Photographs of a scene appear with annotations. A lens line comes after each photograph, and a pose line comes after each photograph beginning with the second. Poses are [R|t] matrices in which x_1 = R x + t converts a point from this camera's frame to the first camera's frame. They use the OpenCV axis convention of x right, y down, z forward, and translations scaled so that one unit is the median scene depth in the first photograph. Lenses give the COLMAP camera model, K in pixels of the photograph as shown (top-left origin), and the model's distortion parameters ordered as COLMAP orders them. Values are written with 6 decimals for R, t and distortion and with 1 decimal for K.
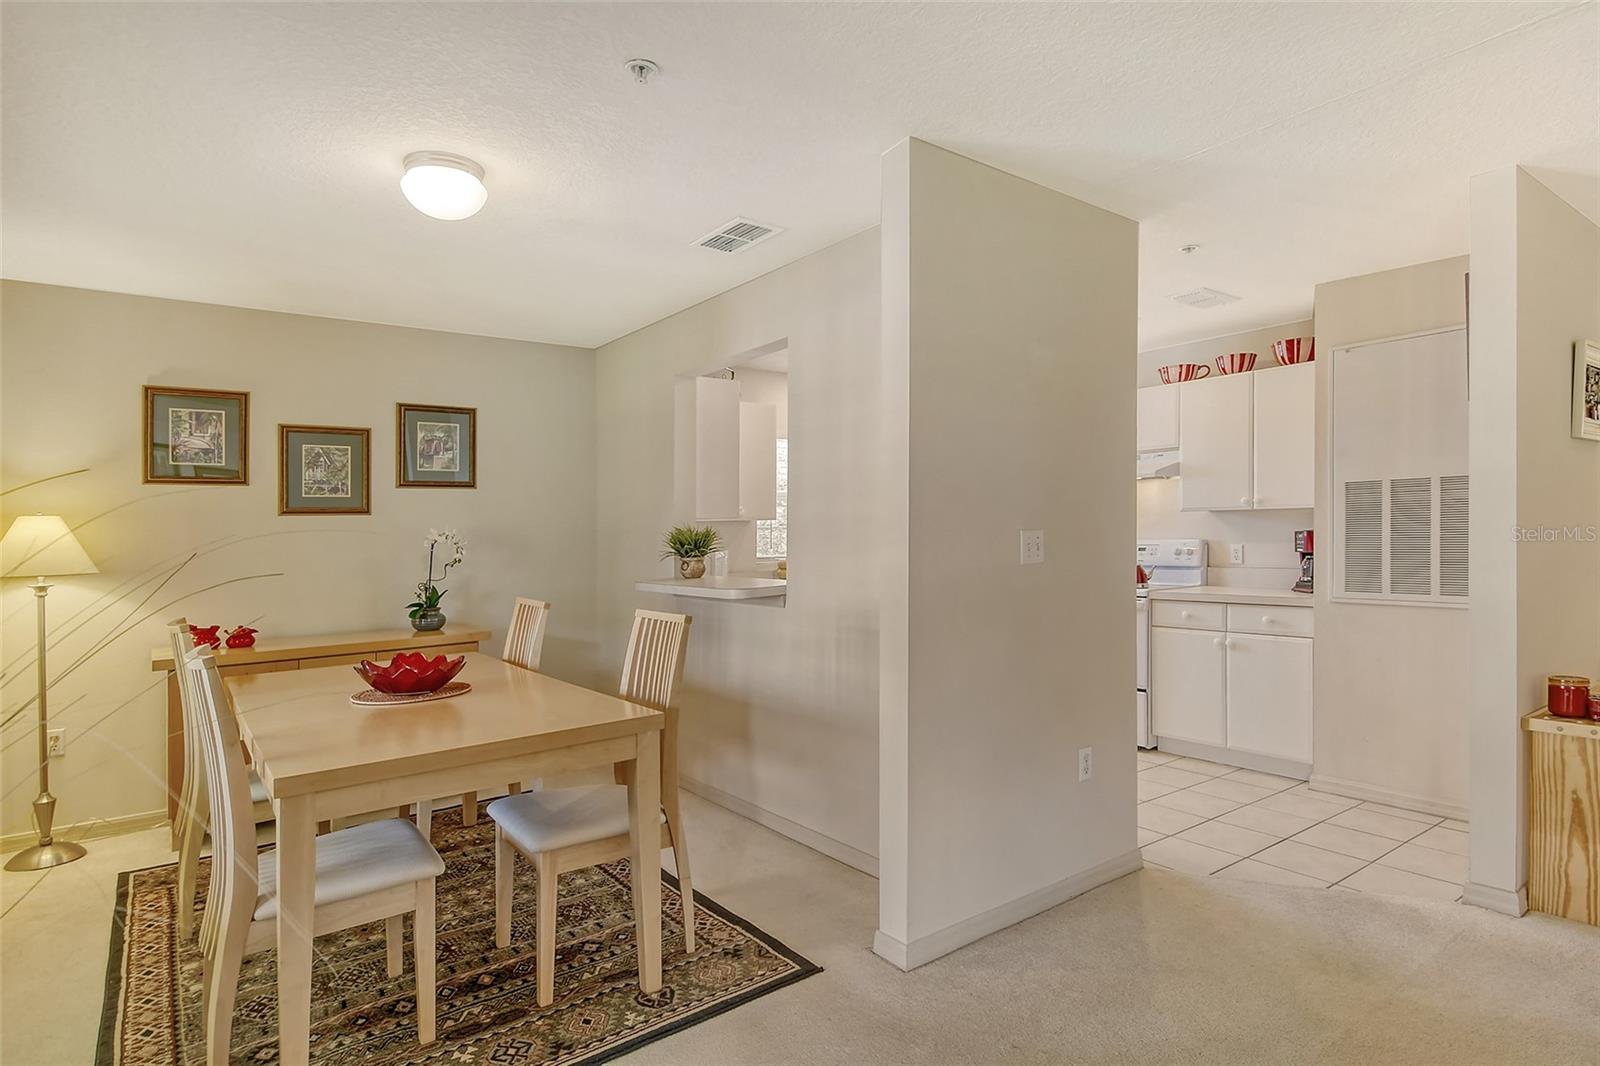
lens RADIAL K [[864.4, 0, 804.0], [0, 864.4, 567.9], [0, 0, 1]] dist [0.005900, 0.000512]
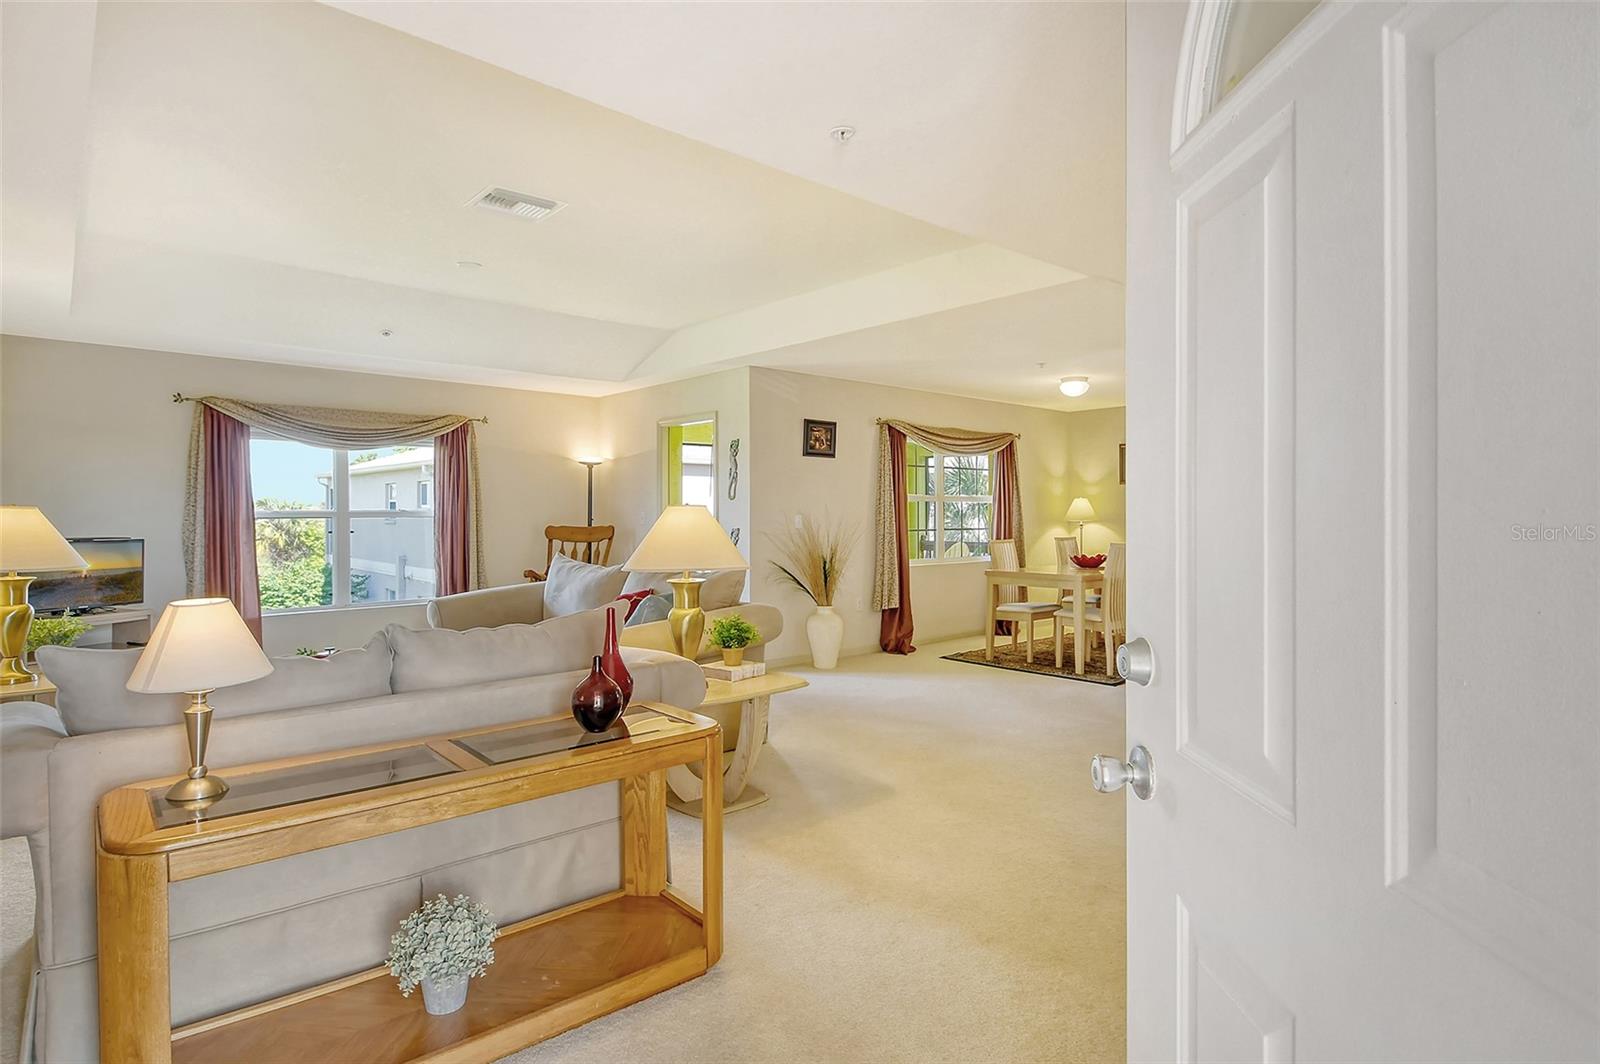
lens RADIAL K [[845.4, 0, 800.0], [0, 845.4, 532.0], [0, 0, 1]] dist [-0.003592, -0.002377]
pose [[0.078837, 0.047867, -0.995738, 1.350219], [-0.040183, 0.998187, 0.044804, -0.031109], [0.996077, 0.036479, 0.080617, -0.062817]]
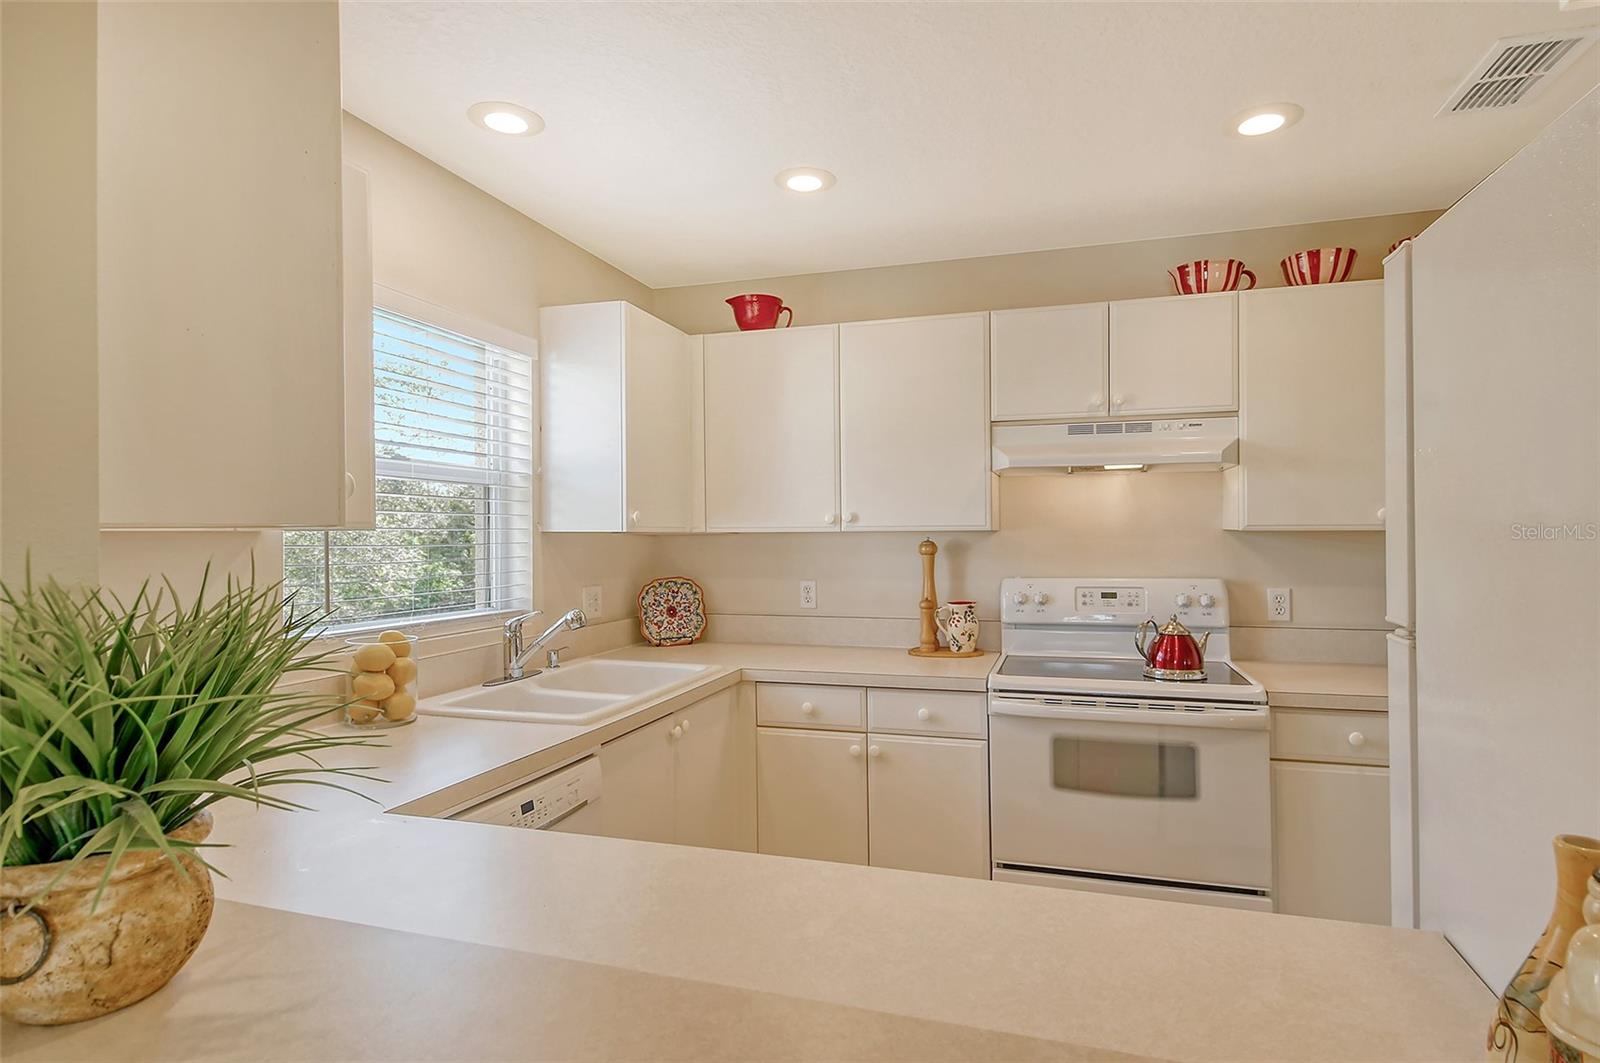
lens RADIAL K [[869.5, 0, 781.6], [0, 869.5, 537.0], [0, 0, 1]] dist [0.005020, 0.000551]
pose [[0.816673, 0.003416, 0.577091, -0.113442], [0.015777, 0.999477, -0.028243, -0.053849], [-0.576886, 0.032170, 0.816191, 0.777048]]
